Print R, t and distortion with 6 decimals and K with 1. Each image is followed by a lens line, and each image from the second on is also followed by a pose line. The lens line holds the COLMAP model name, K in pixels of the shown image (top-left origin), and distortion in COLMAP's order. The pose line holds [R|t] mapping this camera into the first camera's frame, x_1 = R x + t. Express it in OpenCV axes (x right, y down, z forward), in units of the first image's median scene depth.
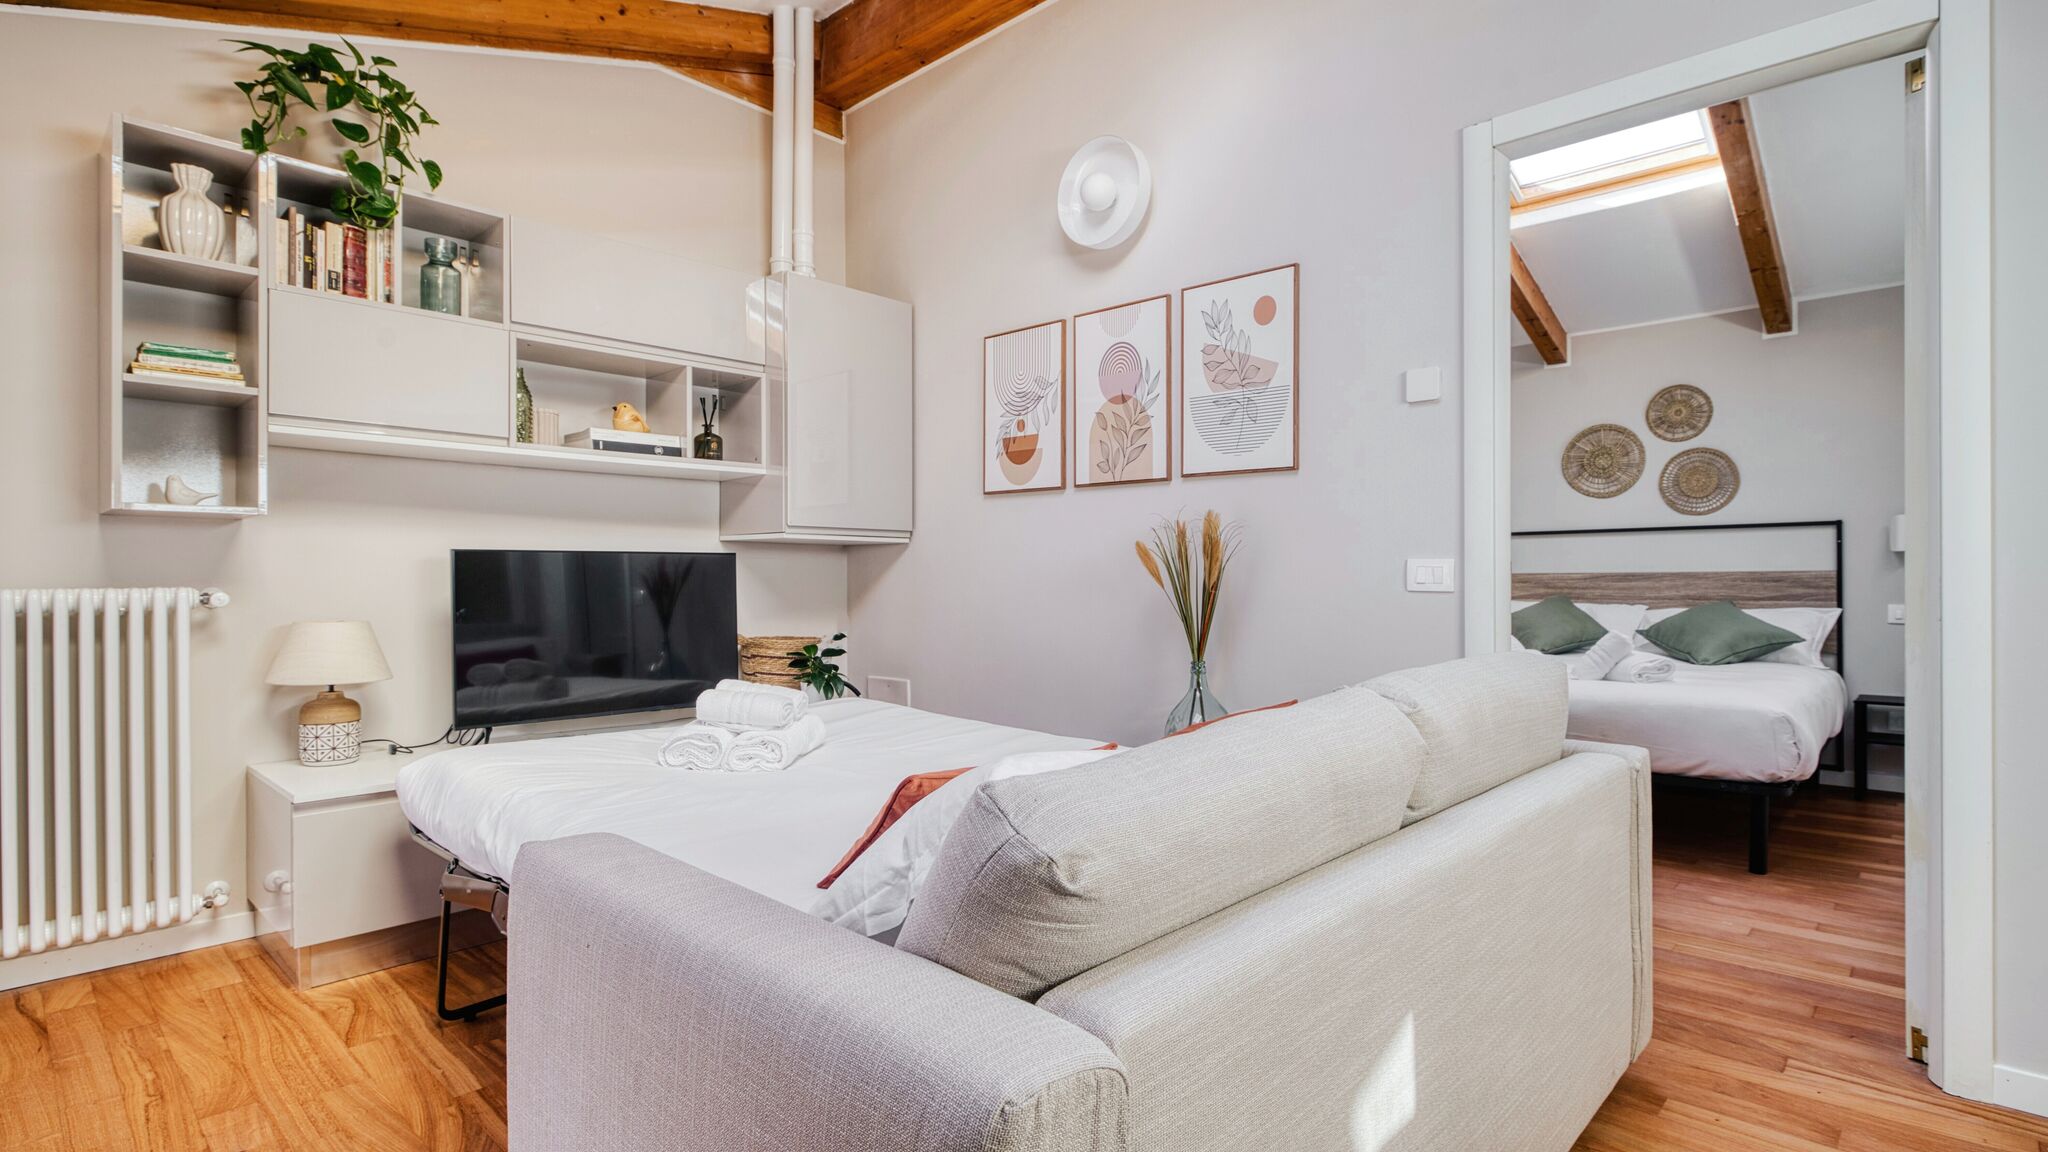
lens RADIAL K [[967.1, 0, 1024.9], [0, 967.1, 581.1], [0, 0, 1]] dist [-0.008194, 0.001285]
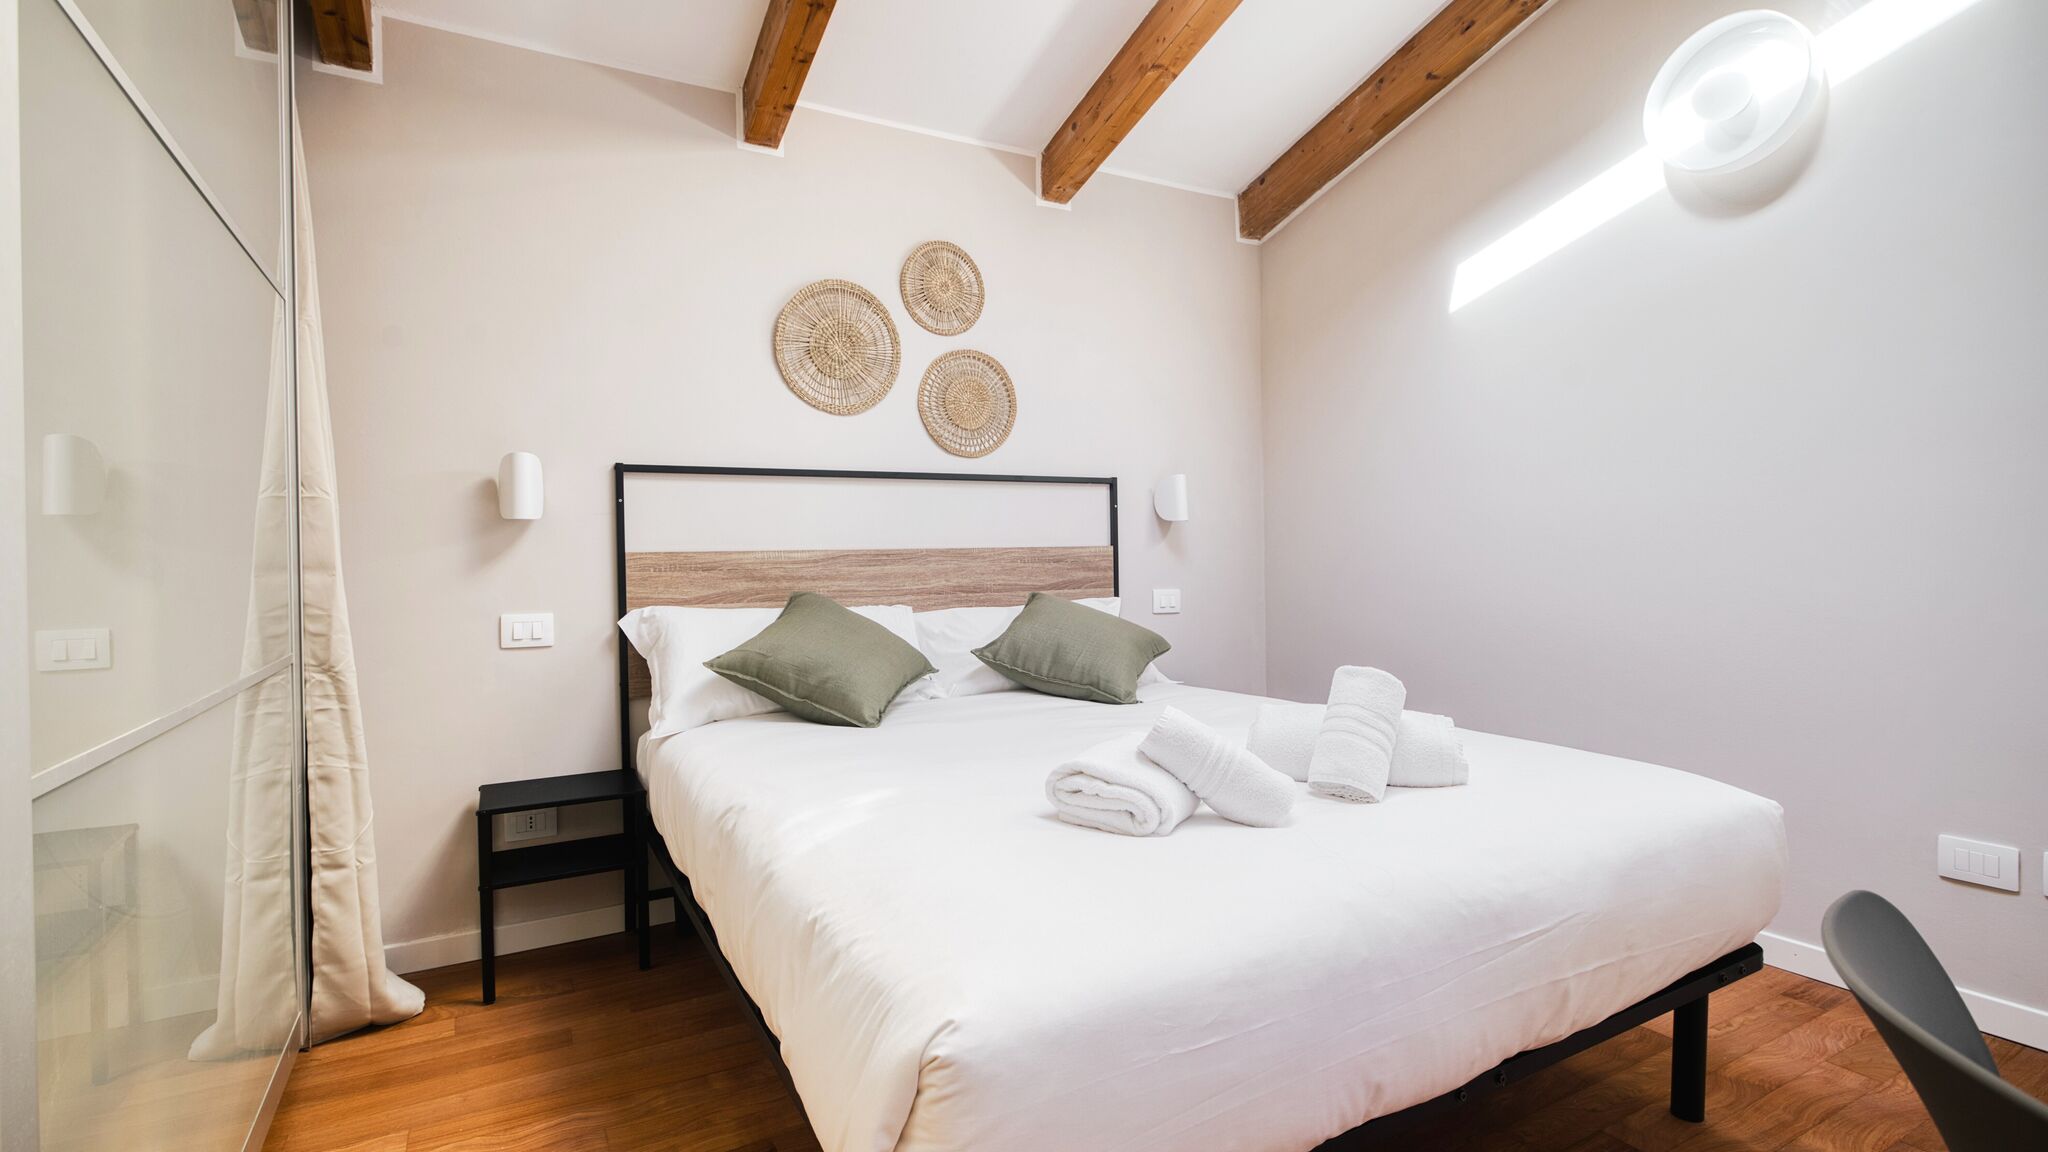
lens RADIAL K [[967.1, 0, 1018.5], [0, 967.1, 558.6], [0, 0, 1]] dist [-0.008194, 0.001285]
pose [[0.298689, -0.001146, 0.954350, 0.151530], [0.017099, 0.999845, -0.004150, 0.000529], [-0.954197, 0.017558, 0.298662, 1.094092]]
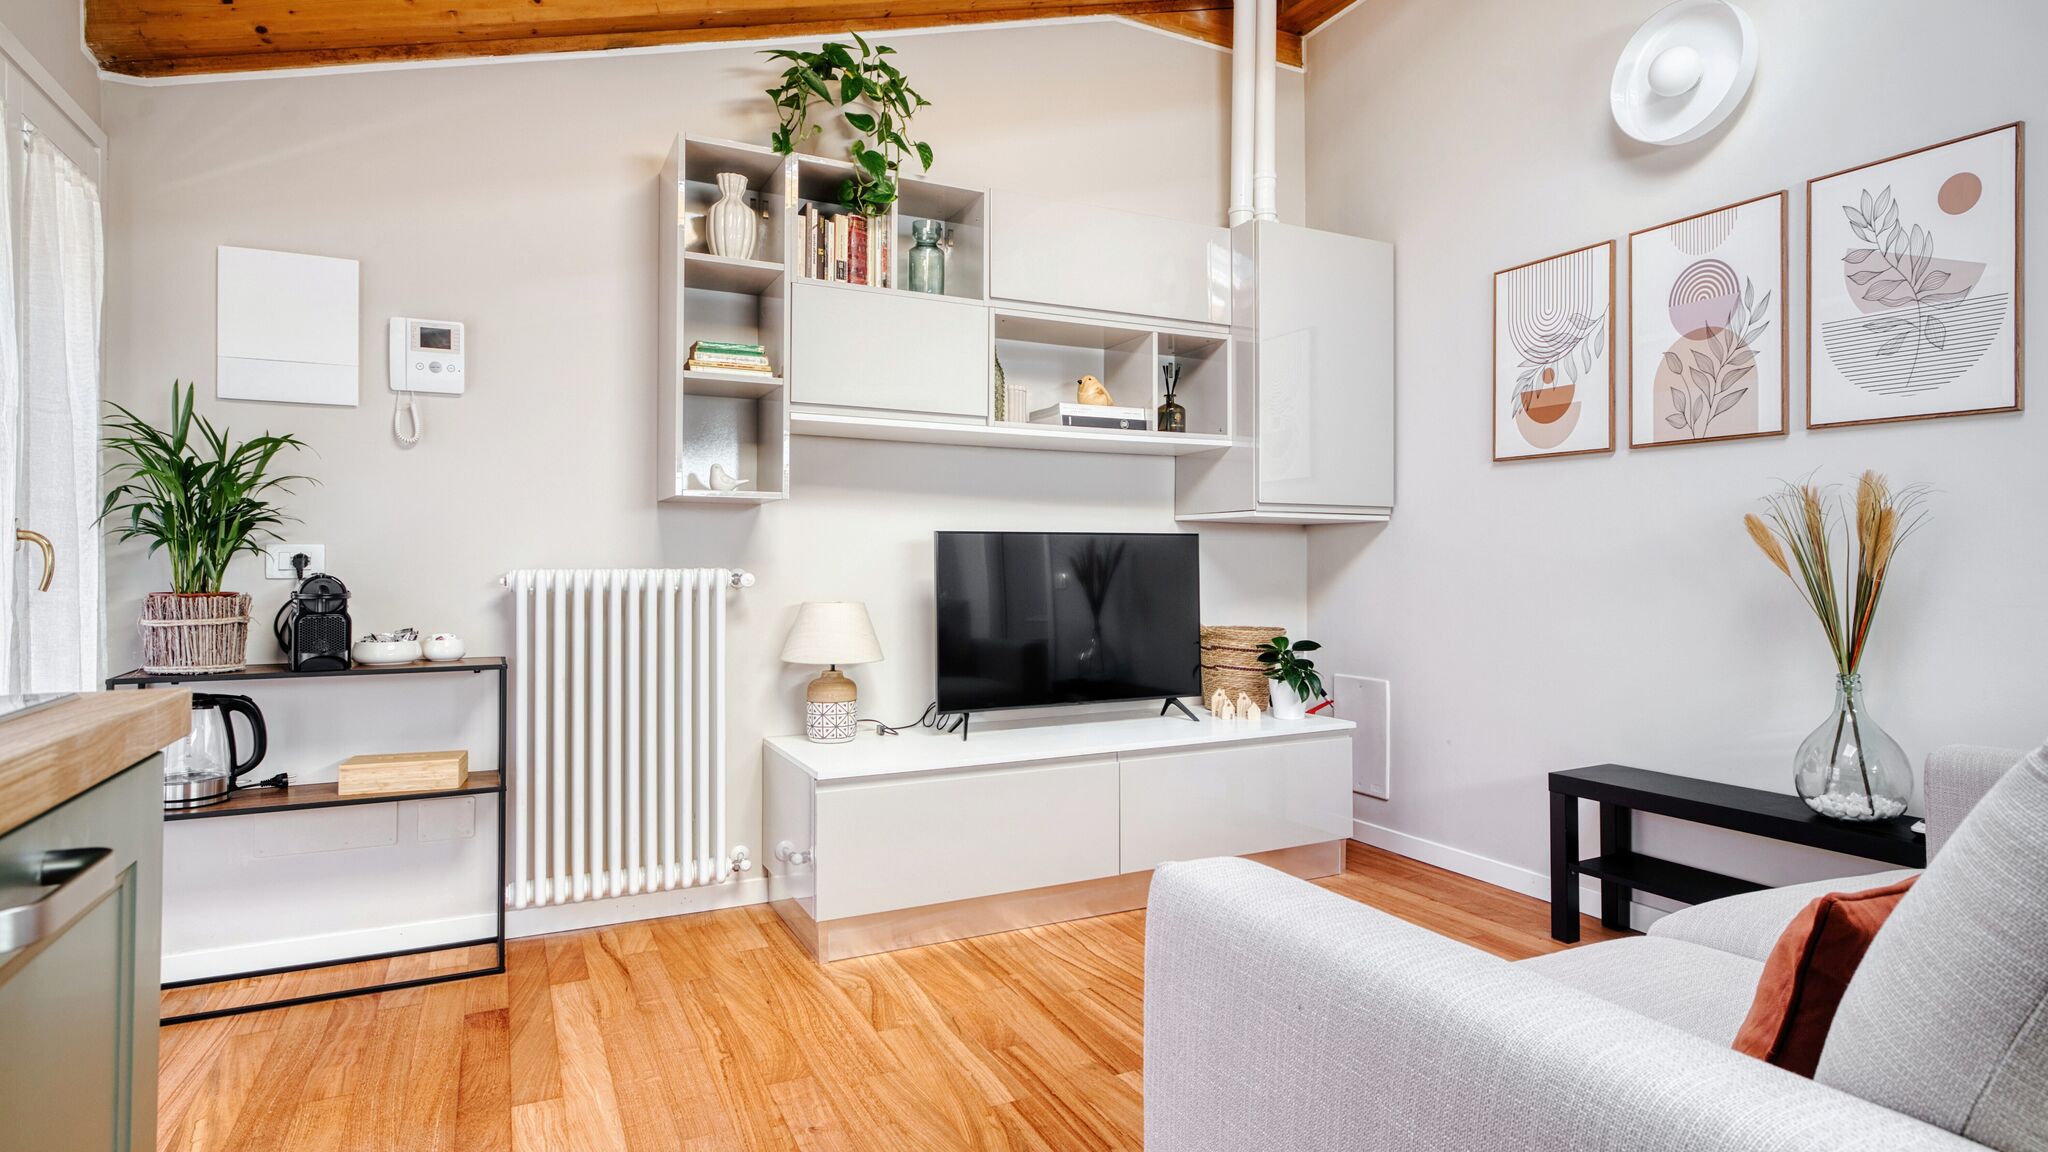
lens RADIAL K [[1047.0, 0, 1027.7], [0, 1047.0, 551.6], [0, 0, 1]] dist [-0.003571, 0.000533]
pose [[0.936759, -0.000511, -0.349975, -0.105583], [-0.004348, 0.999905, -0.013099, 0.001263], [0.349949, 0.013793, 0.936667, 0.020132]]
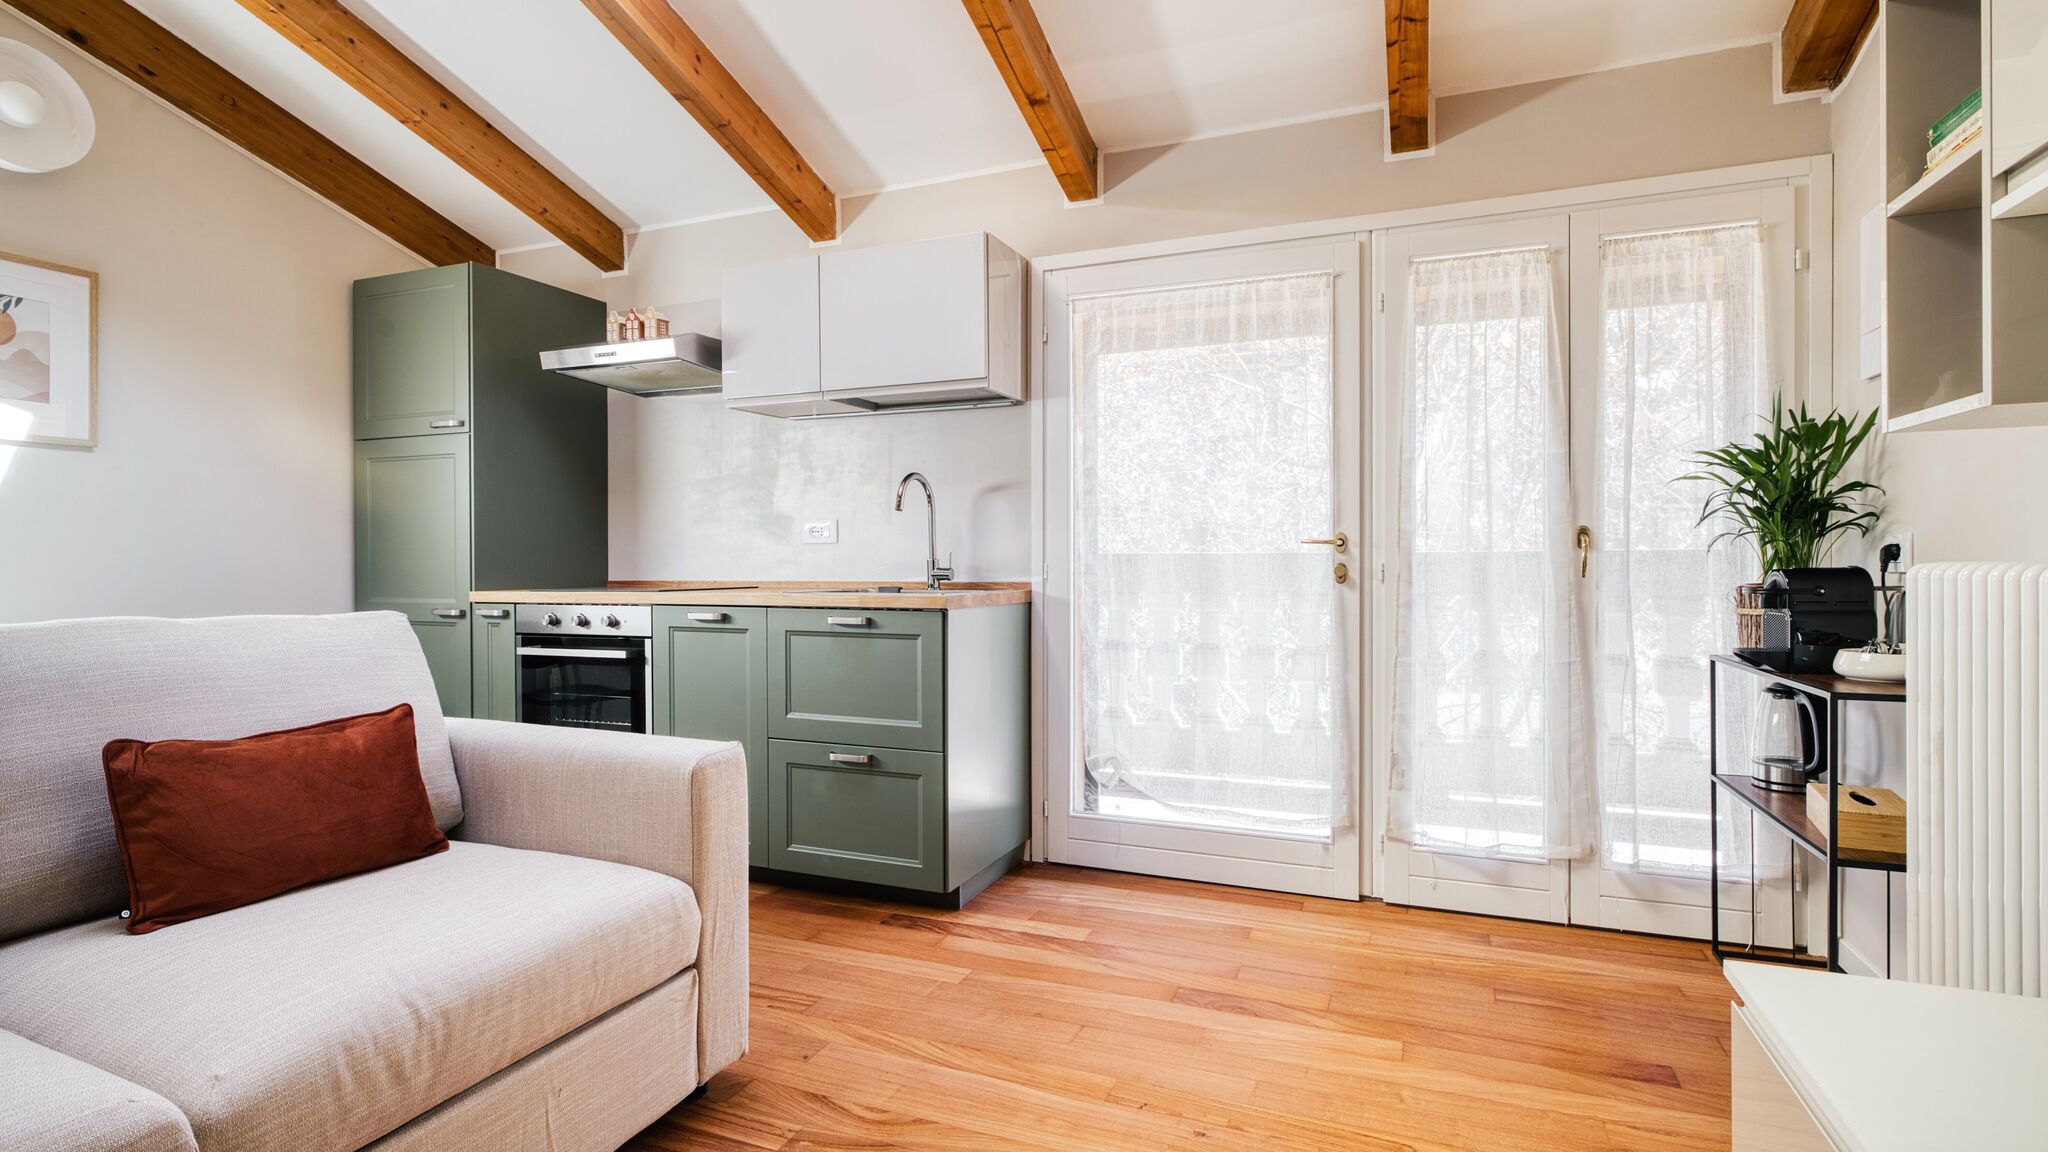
lens RADIAL K [[967.1, 0, 1030.8], [0, 967.1, 577.3], [0, 0, 1]] dist [-0.008194, 0.001285]
pose [[-0.932827, 0.011906, -0.360127, -0.147053], [0.005882, 0.999824, 0.017821, 0.001971], [0.360276, 0.014506, -0.932733, 0.883209]]
